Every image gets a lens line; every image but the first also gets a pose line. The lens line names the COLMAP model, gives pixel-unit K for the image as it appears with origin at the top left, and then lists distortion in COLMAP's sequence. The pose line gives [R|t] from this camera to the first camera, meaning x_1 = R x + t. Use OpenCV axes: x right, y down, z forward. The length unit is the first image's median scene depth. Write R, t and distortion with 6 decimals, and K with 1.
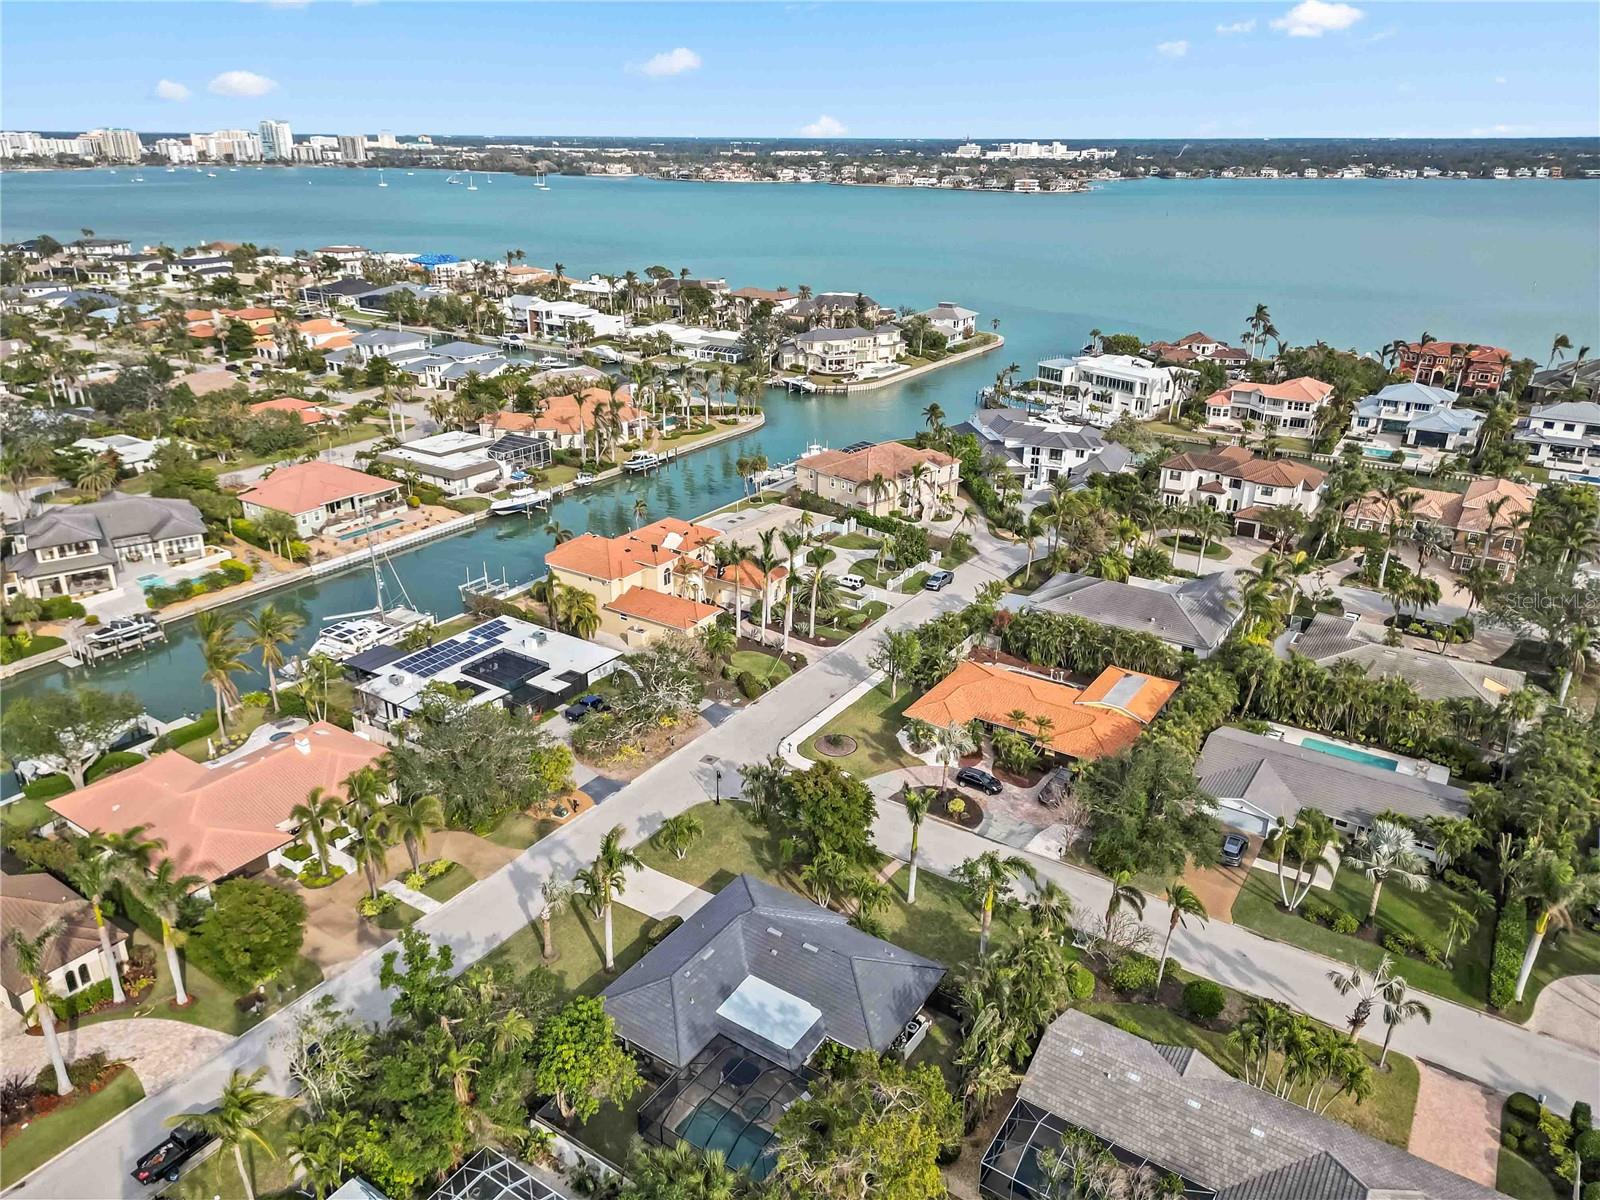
lens RADIAL K [[1117.6, 0, 795.4], [0, 1117.6, 597.9], [0, 0, 1]] dist [0.071814, -0.062572]
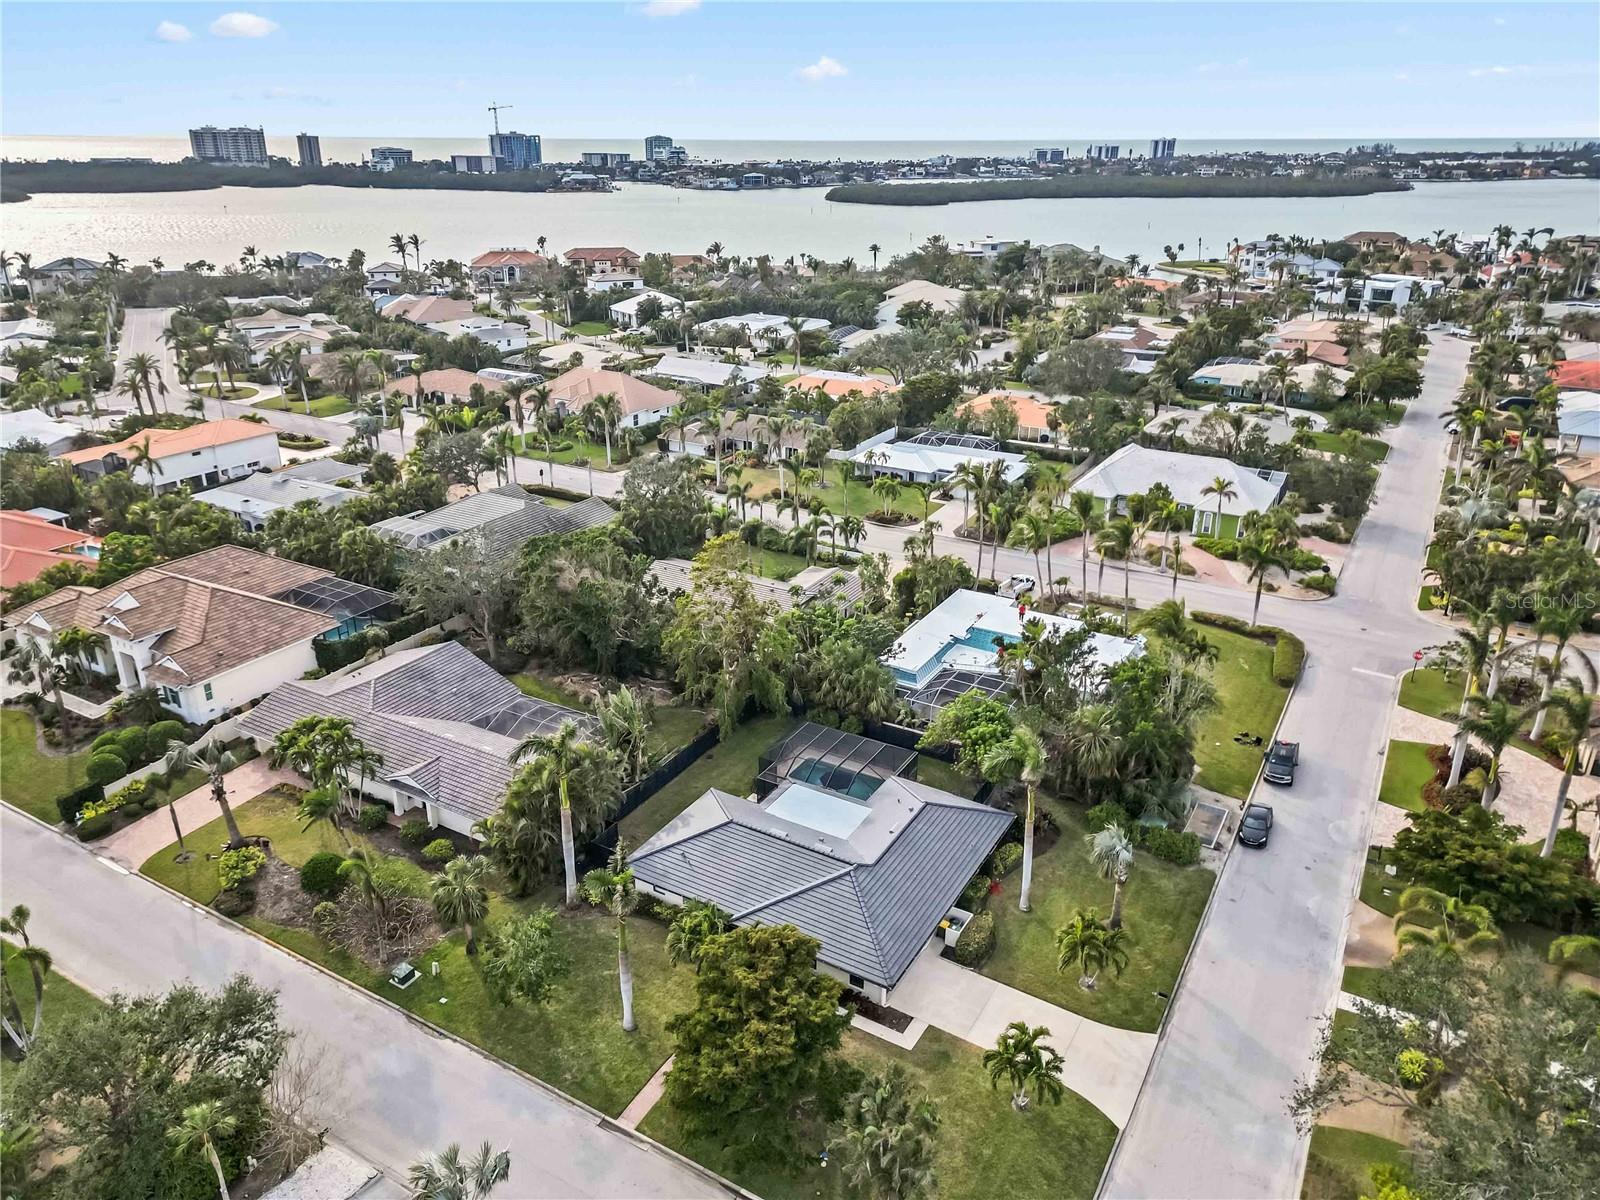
lens RADIAL K [[1117.6, 0, 793.0], [0, 1117.6, 594.3], [0, 0, 1]] dist [0.071814, -0.062572]
pose [[-0.998332, 0.018317, -0.054757, 0.019908], [-0.025193, 0.715128, 0.698539, -0.184369], [0.051954, 0.698753, -0.713474, 0.649503]]
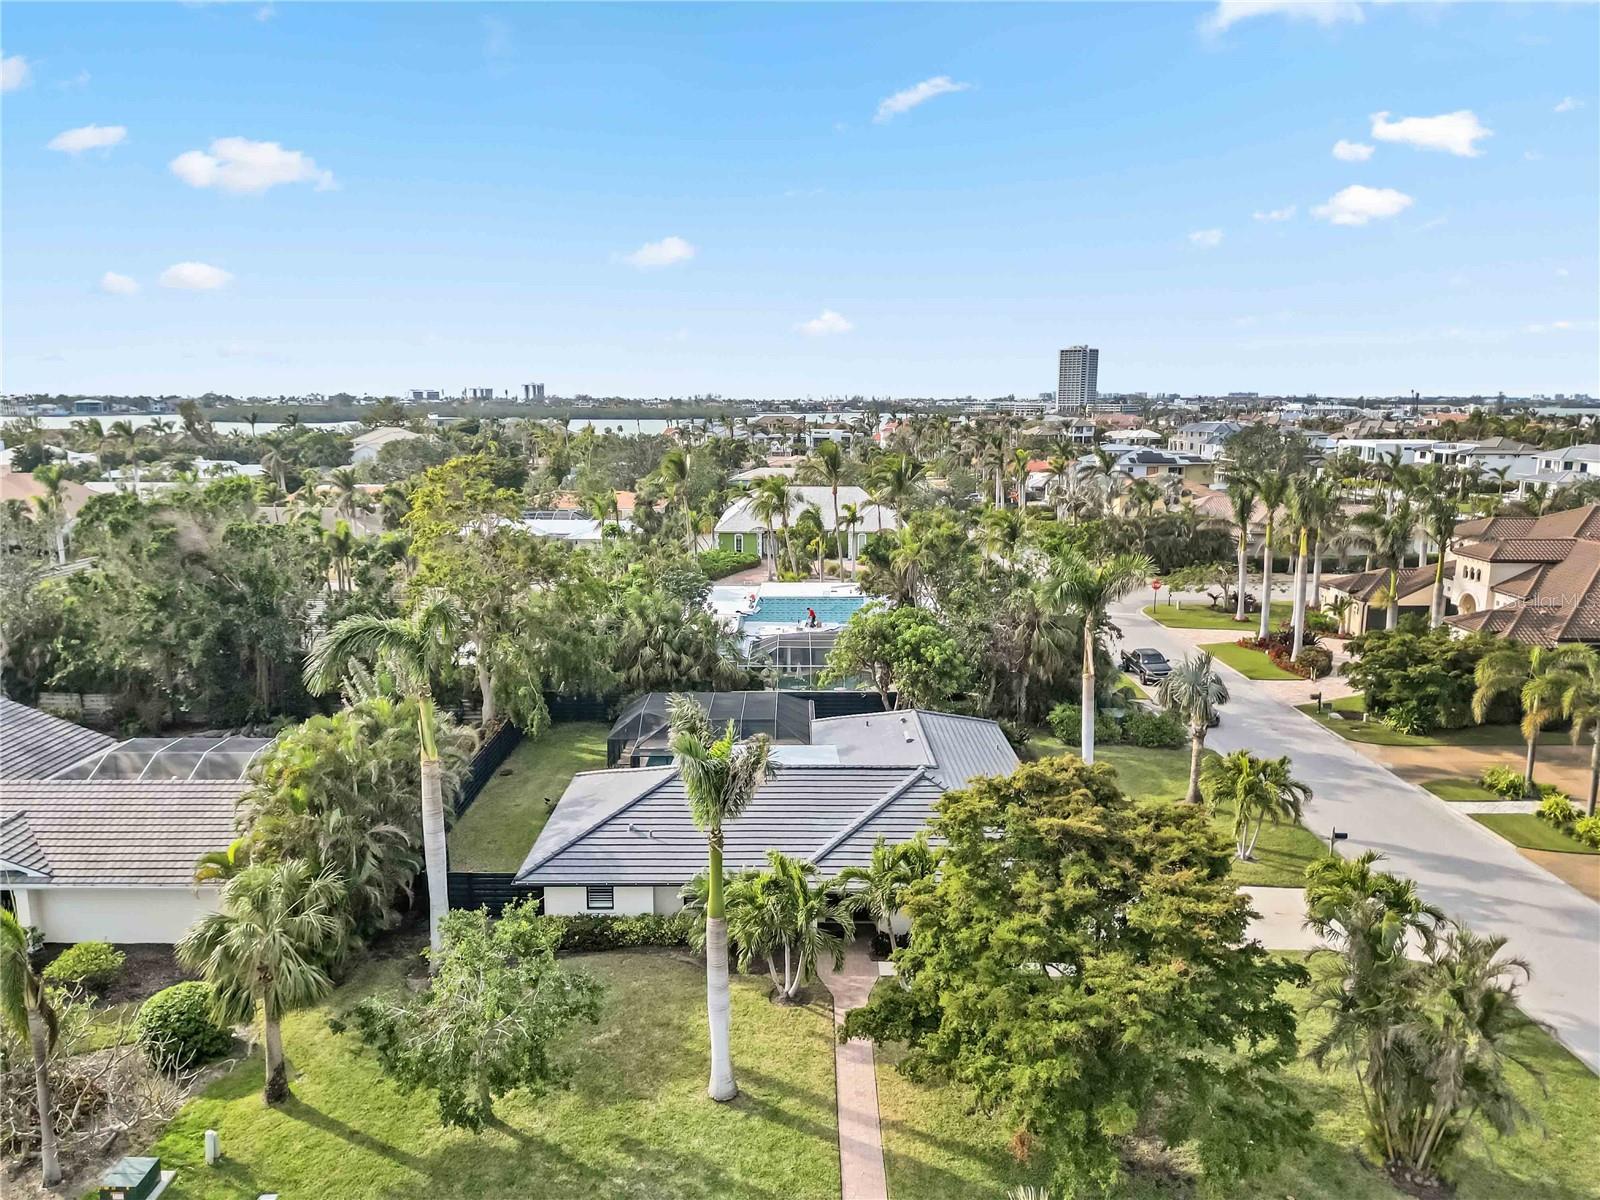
lens RADIAL K [[1117.6, 0, 803.3], [0, 1117.6, 597.0], [0, 0, 1]] dist [0.071814, -0.062572]
pose [[-0.826392, 0.094752, -0.555067, 0.125336], [-0.217028, 0.855990, 0.469234, -0.004178], [0.519592, 0.508236, -0.686819, 0.581901]]
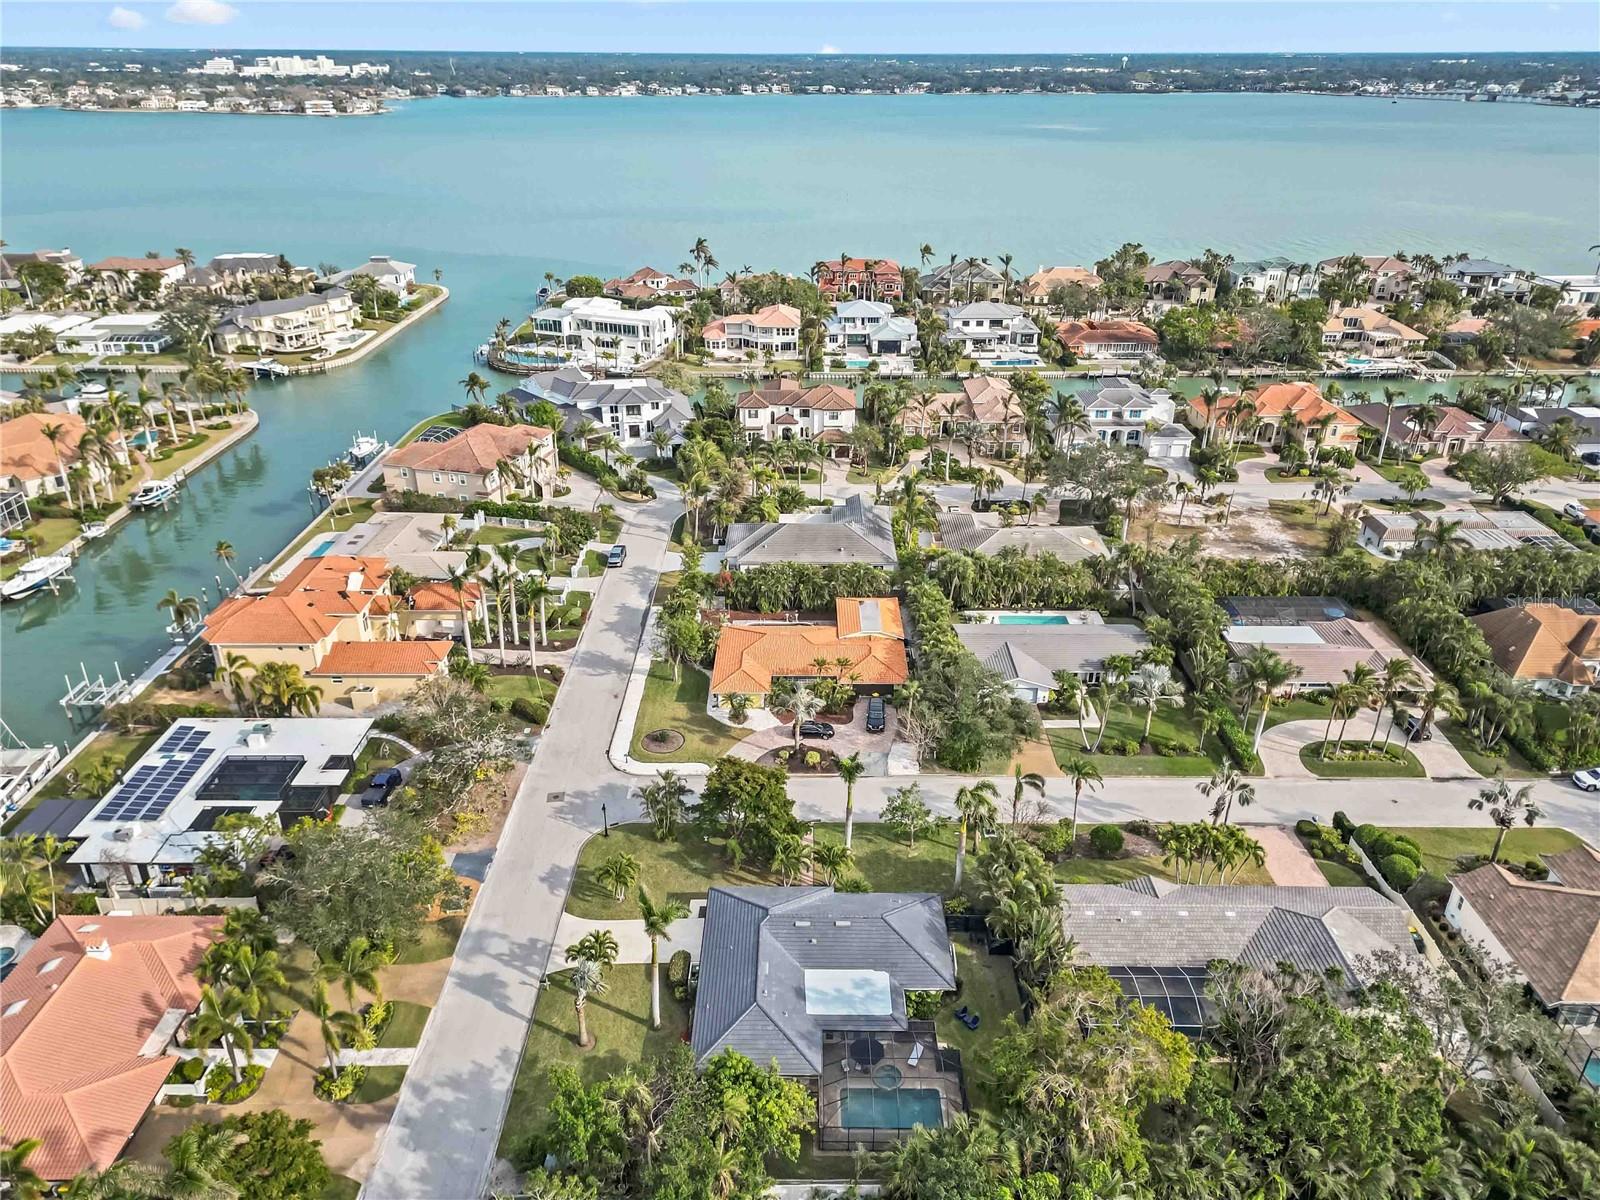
lens RADIAL K [[1117.6, 0, 801.8], [0, 1117.6, 596.2], [0, 0, 1]] dist [0.071814, -0.062572]
pose [[0.831503, -0.244131, 0.499002, -0.209692], [0.212291, 0.969726, 0.120680, -0.057393], [-0.513357, 0.005588, 0.858157, 0.041355]]
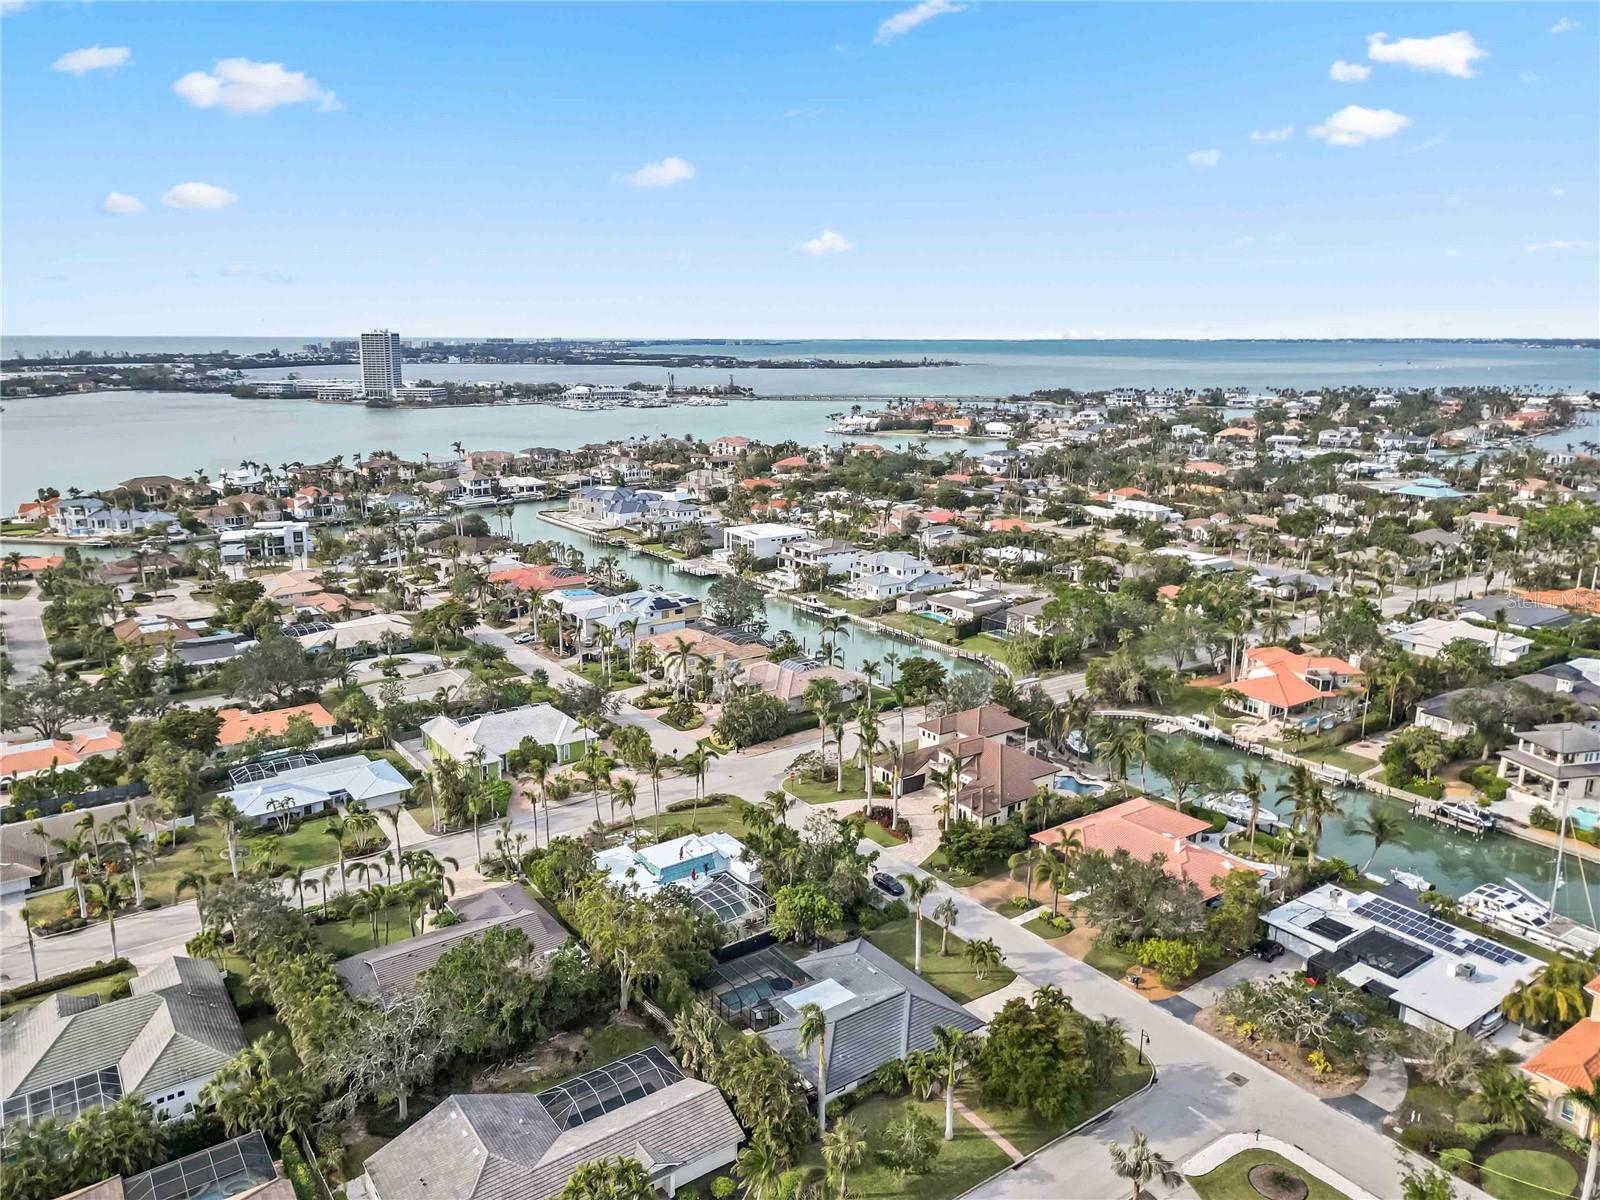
lens RADIAL K [[1117.6, 0, 774.9], [0, 1117.6, 574.2], [0, 0, 1]] dist [0.071814, -0.062572]
pose [[-0.355558, 0.191793, -0.914765, 0.513545], [-0.358988, 0.875626, 0.323121, -0.236049], [0.862964, 0.443278, -0.242484, 0.442202]]
